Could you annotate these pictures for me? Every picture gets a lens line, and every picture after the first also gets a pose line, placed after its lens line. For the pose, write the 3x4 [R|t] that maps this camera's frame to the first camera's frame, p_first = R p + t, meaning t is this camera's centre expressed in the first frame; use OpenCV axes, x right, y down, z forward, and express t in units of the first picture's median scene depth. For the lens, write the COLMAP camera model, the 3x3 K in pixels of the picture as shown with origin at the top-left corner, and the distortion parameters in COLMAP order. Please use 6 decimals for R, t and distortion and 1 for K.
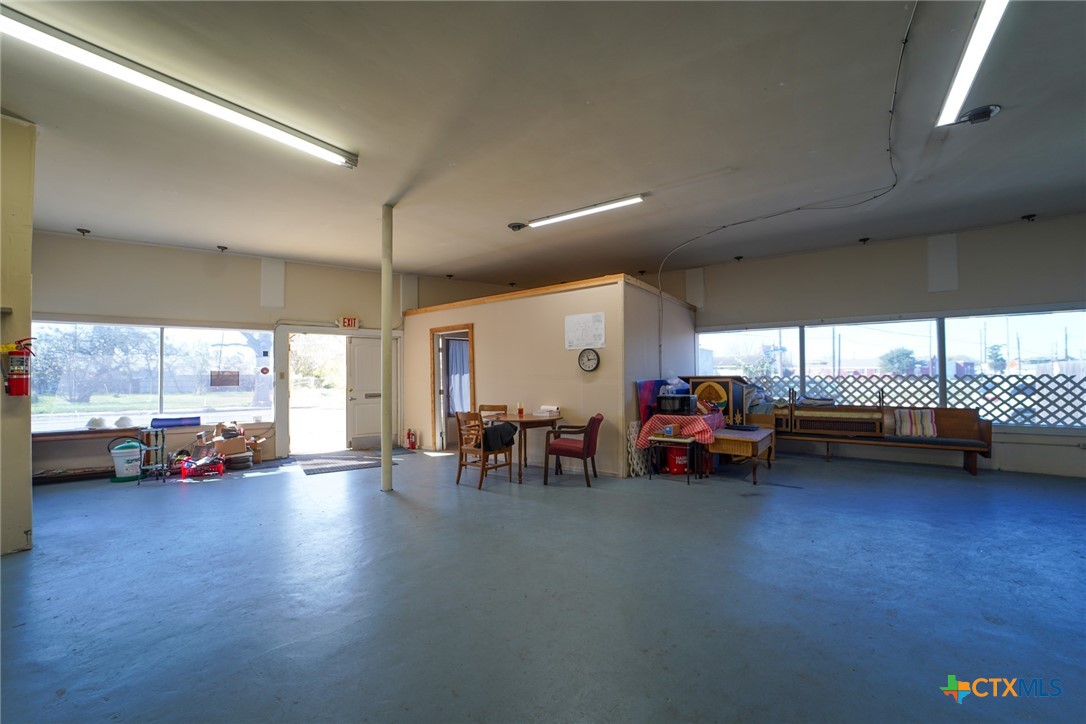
lens RADIAL K [[444.2, 0, 540.5], [0, 444.2, 370.8], [0, 0, 1]] dist [-0.003708, -0.000483]
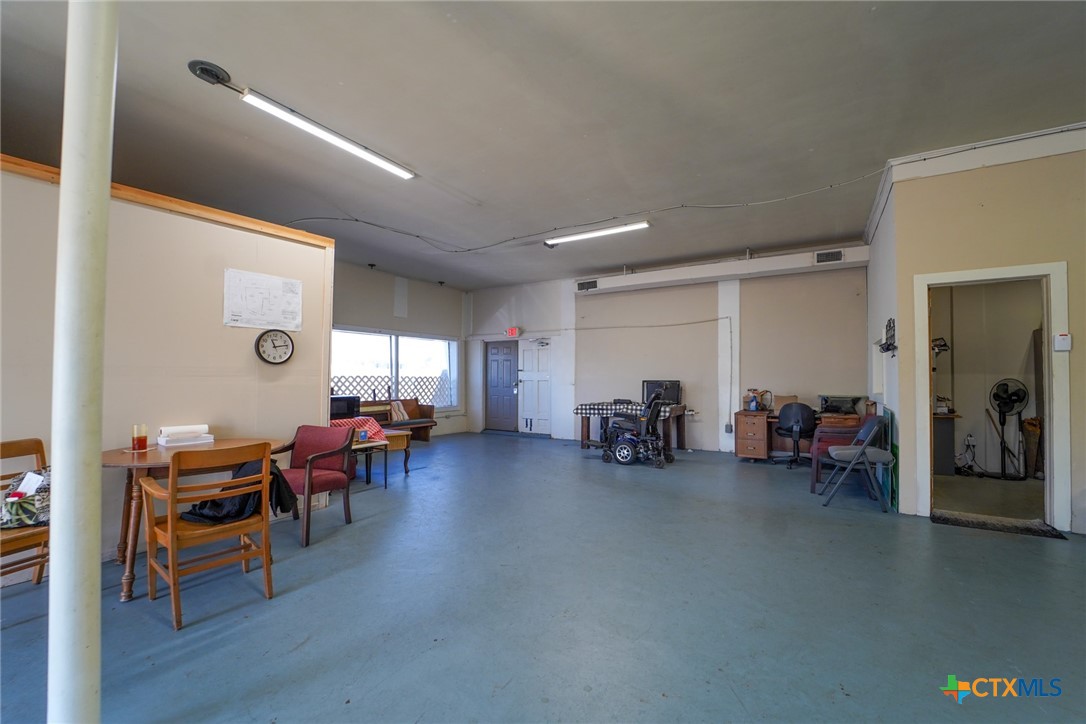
lens RADIAL K [[444.2, 0, 539.3], [0, 444.2, 369.6], [0, 0, 1]] dist [-0.003708, -0.000483]
pose [[-0.027957, 0.026733, 0.999252, -0.552424], [-0.016765, 0.999489, -0.027208, 0.019900], [-0.999469, -0.017513, -0.027495, 0.623792]]
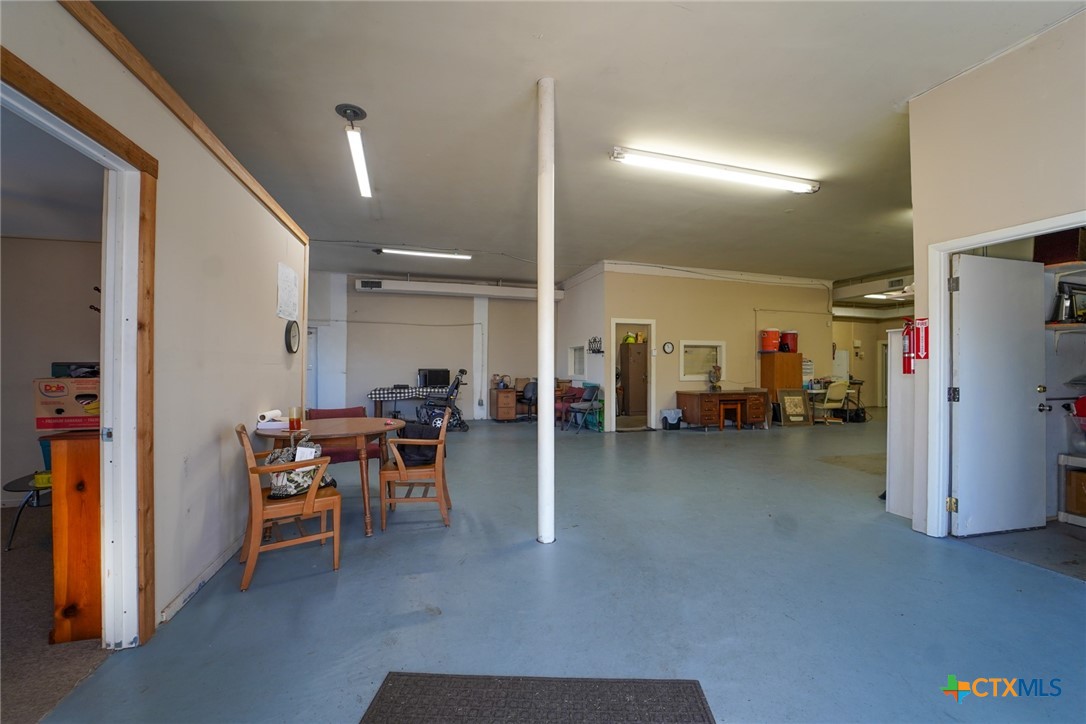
lens RADIAL K [[444.2, 0, 540.9], [0, 444.2, 365.2], [0, 0, 1]] dist [-0.003708, -0.000483]
pose [[-0.767211, 0.011590, 0.641290, -0.635372], [-0.005470, 0.999682, -0.024613, 0.036515], [-0.641371, -0.022391, -0.766904, 1.279514]]
